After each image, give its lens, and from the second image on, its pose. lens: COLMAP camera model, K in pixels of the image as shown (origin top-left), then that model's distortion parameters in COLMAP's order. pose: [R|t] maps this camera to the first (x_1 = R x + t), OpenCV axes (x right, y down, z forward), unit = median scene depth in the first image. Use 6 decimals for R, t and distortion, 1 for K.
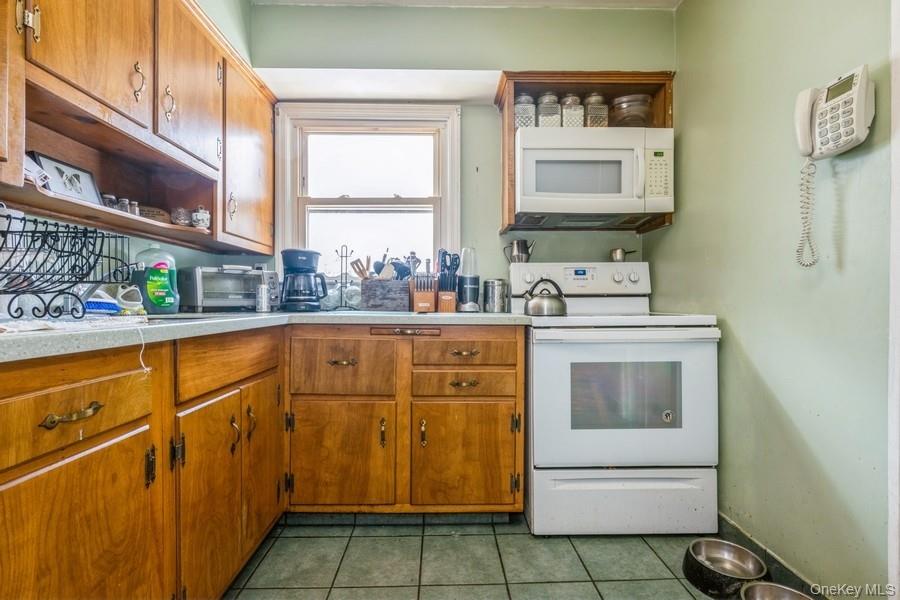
lens RADIAL K [[410.3, 0, 449.3], [0, 410.3, 301.4], [0, 0, 1]] dist [0.003115, 0.000173]
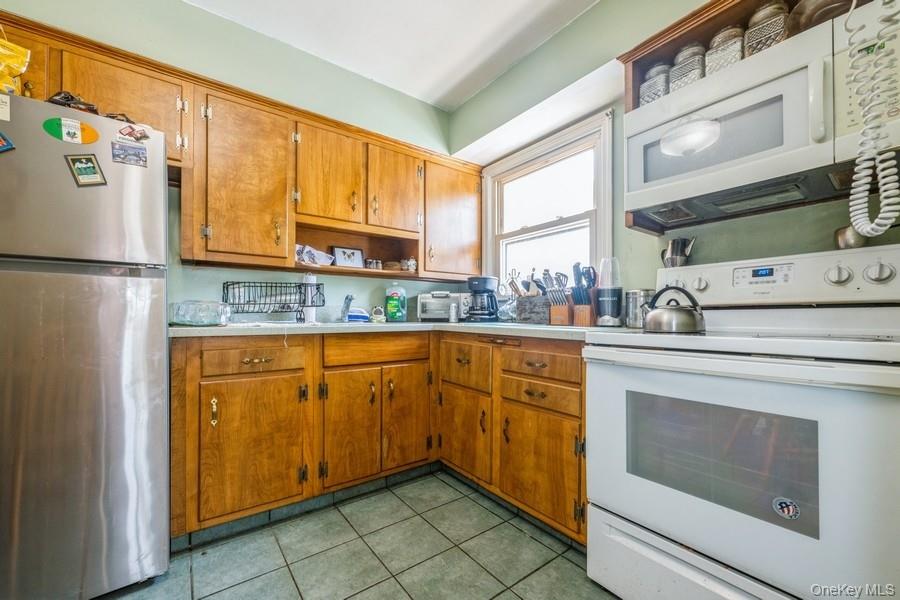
lens RADIAL K [[358.3, 0, 442.7], [0, 358.3, 313.6], [0, 0, 1]] dist [0.004392, 0.000656]
pose [[0.576818, -0.003847, -0.816864, 0.644061], [0.000171, 0.999989, -0.004589, 0.000701], [0.816873, 0.002507, 0.576812, 0.281011]]
